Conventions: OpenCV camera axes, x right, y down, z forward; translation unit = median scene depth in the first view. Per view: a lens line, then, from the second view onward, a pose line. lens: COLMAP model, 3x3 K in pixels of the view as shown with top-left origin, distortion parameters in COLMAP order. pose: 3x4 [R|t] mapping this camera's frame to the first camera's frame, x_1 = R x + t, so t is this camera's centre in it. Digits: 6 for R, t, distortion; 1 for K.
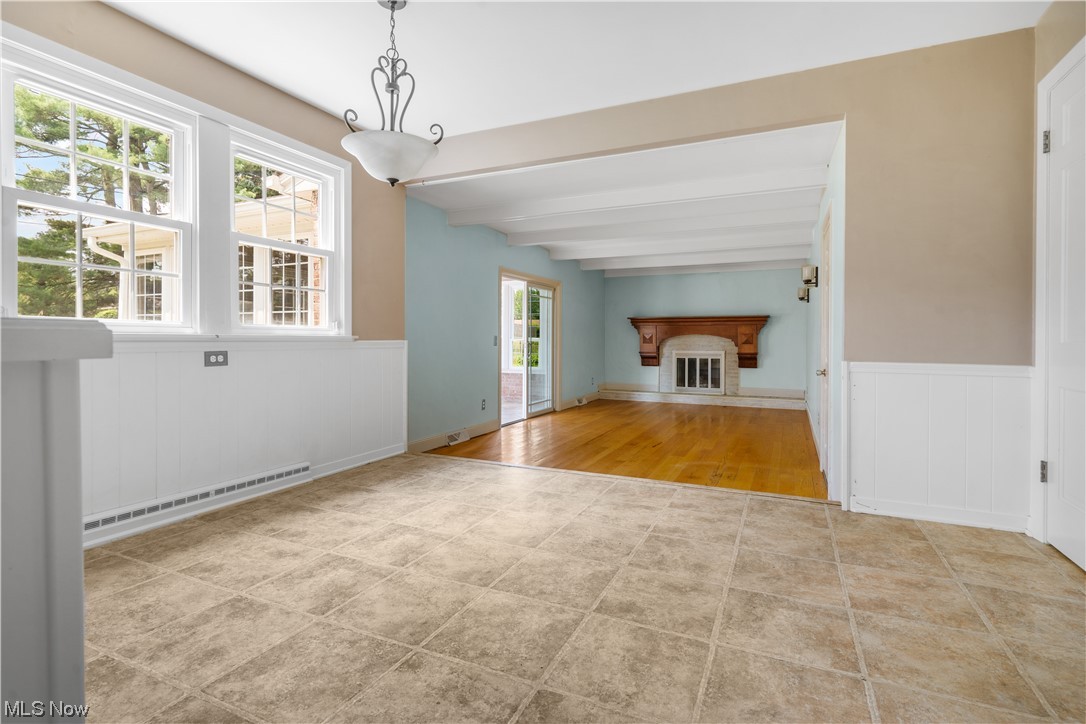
lens RADIAL K [[530.7, 0, 528.8], [0, 530.7, 346.5], [0, 0, 1]] dist [-0.002382, 0.000940]
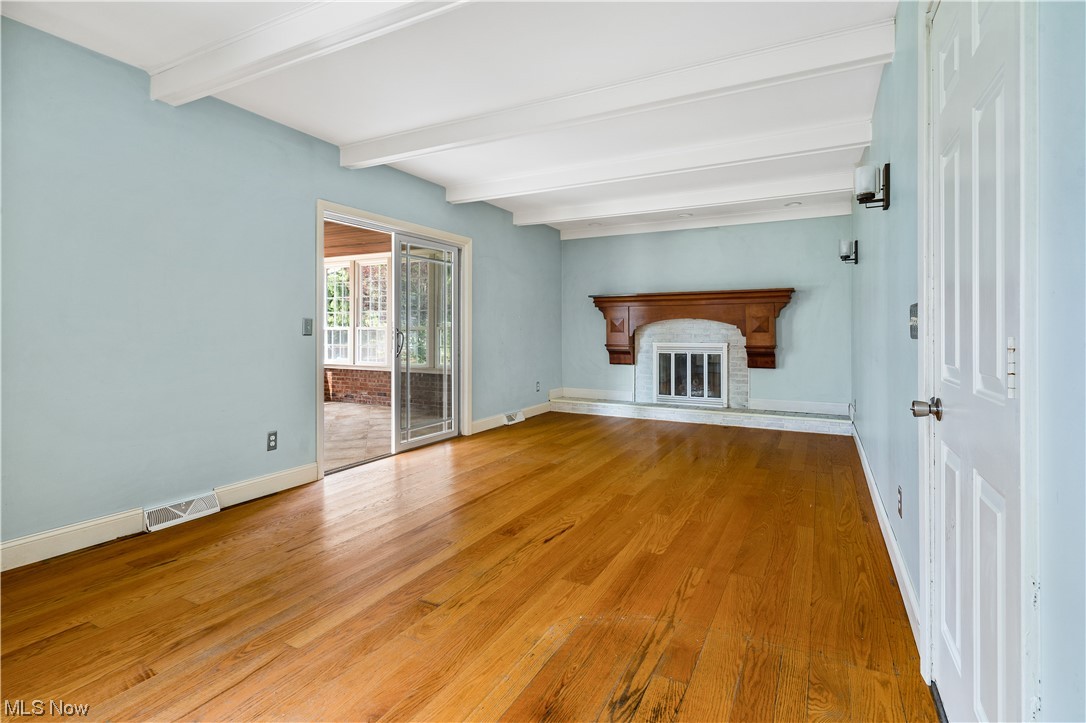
lens RADIAL K [[530.7, 0, 538.0], [0, 530.7, 334.8], [0, 0, 1]] dist [-0.002382, 0.000940]
pose [[0.999345, -0.005049, -0.035840, 0.152205], [0.004844, 0.999971, -0.005807, 0.000909], [0.035868, 0.005630, 0.999341, 0.315923]]
